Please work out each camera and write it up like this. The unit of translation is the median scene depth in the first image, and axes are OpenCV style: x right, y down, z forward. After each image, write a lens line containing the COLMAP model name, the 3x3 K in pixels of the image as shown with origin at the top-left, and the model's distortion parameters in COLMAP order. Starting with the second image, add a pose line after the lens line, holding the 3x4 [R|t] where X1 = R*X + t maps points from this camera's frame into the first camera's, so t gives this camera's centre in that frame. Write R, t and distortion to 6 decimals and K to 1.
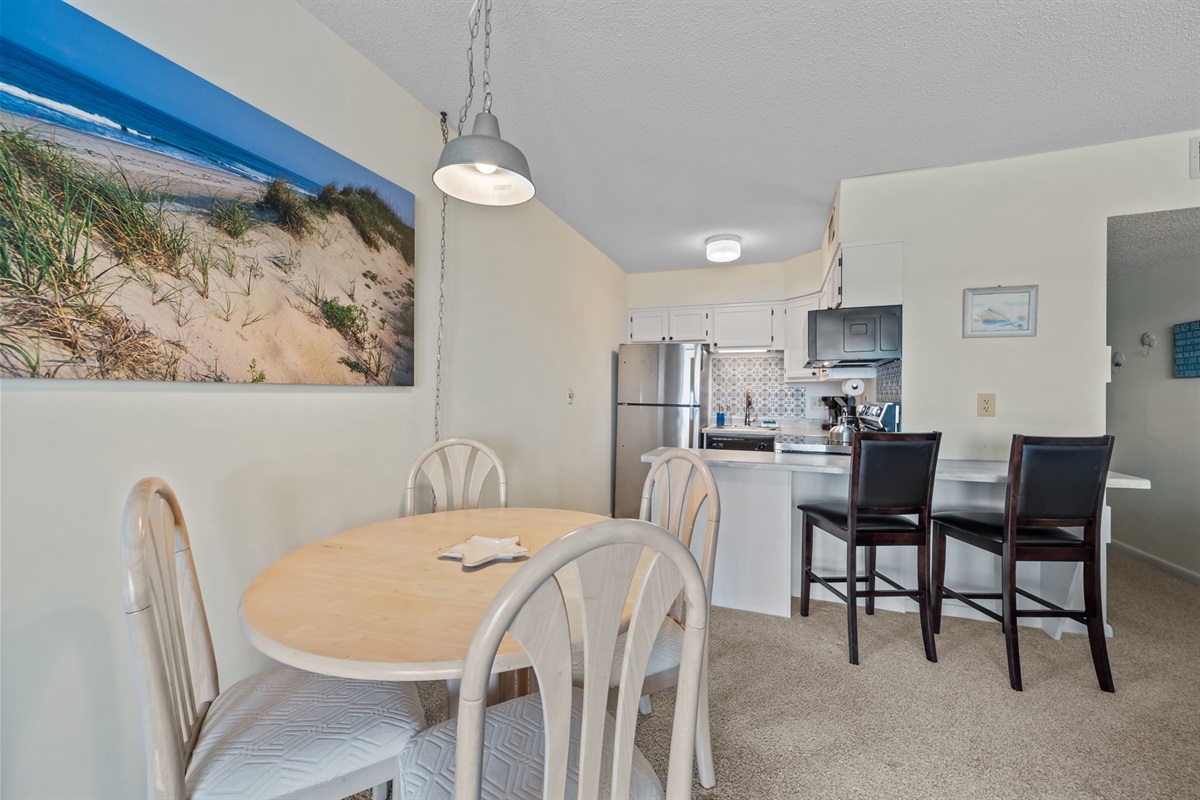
lens RADIAL K [[480.1, 0, 601.3], [0, 480.1, 390.6], [0, 0, 1]] dist [-0.001842, -0.000098]
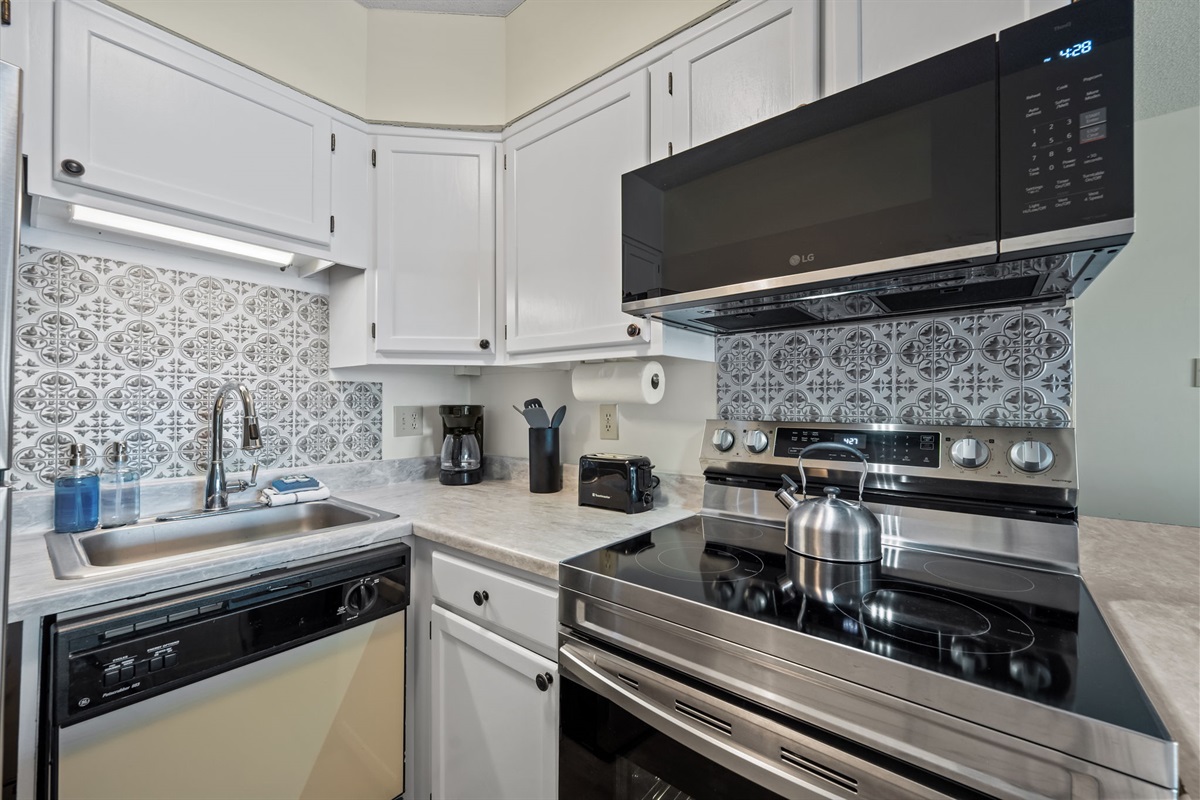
lens RADIAL K [[471.3, 0, 600.0], [0, 471.3, 400.0], [0, 0, 1]] dist [-0.000713, -0.000026]
pose [[0.318512, 0.005808, 0.947901, 0.110802], [-0.008584, 0.999958, -0.003243, 0.007529], [-0.947880, -0.007104, 0.318549, 0.691868]]
